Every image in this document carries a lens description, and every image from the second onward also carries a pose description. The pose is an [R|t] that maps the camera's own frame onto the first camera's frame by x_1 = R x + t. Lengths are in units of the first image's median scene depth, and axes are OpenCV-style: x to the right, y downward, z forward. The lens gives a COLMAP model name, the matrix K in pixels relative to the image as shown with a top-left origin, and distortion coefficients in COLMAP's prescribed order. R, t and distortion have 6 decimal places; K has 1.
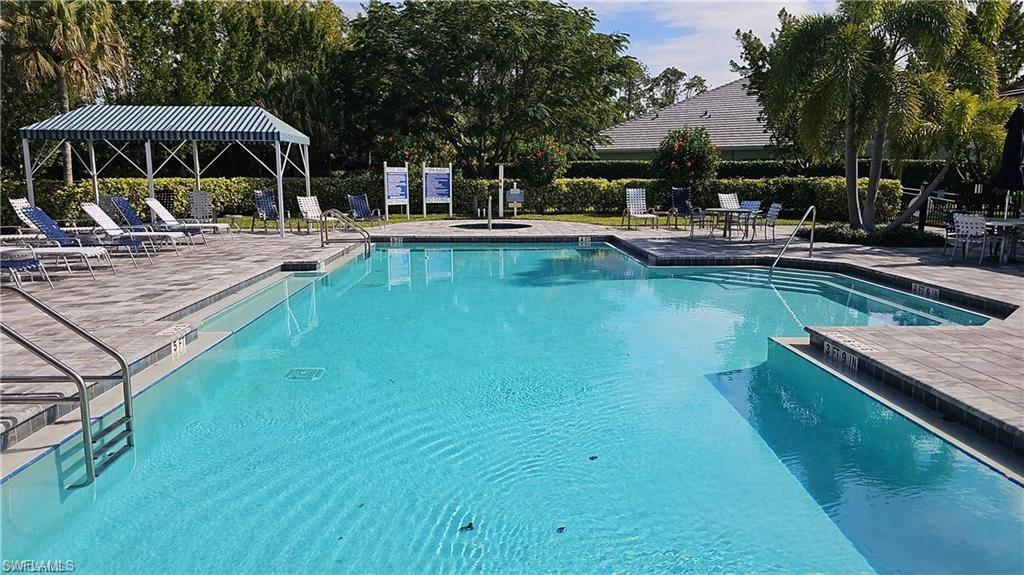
lens RADIAL K [[687.0, 0, 506.4], [0, 687.0, 284.3], [0, 0, 1]] dist [0.093835, -0.101866]
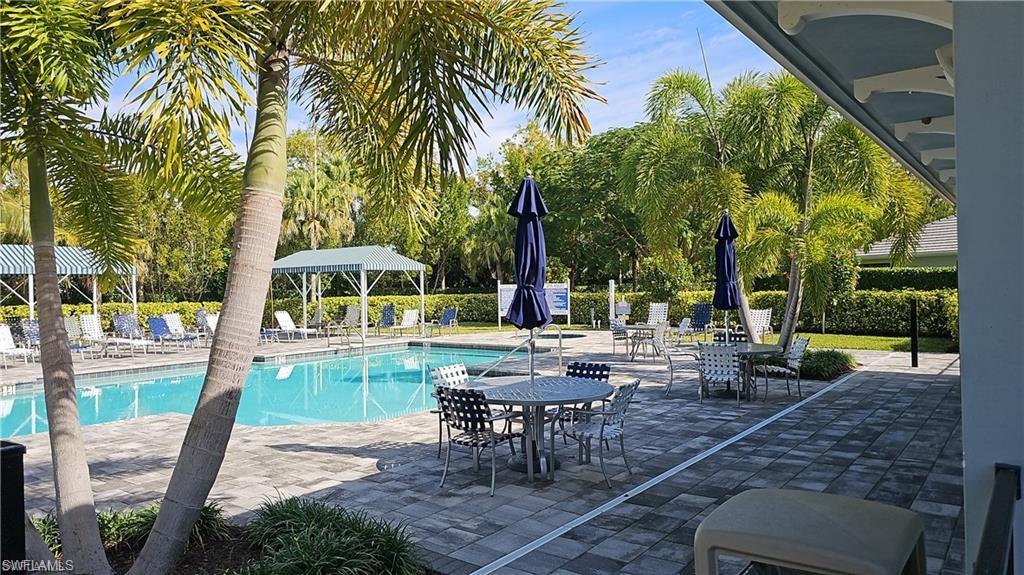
lens RADIAL K [[687.0, 0, 506.4], [0, 687.0, 284.3], [0, 0, 1]] dist [0.093835, -0.101866]
pose [[0.772747, -0.014010, -0.634559, 0.542325], [-0.085977, 0.988231, -0.126519, -0.018373], [0.628863, 0.152325, 0.762449, 0.089770]]
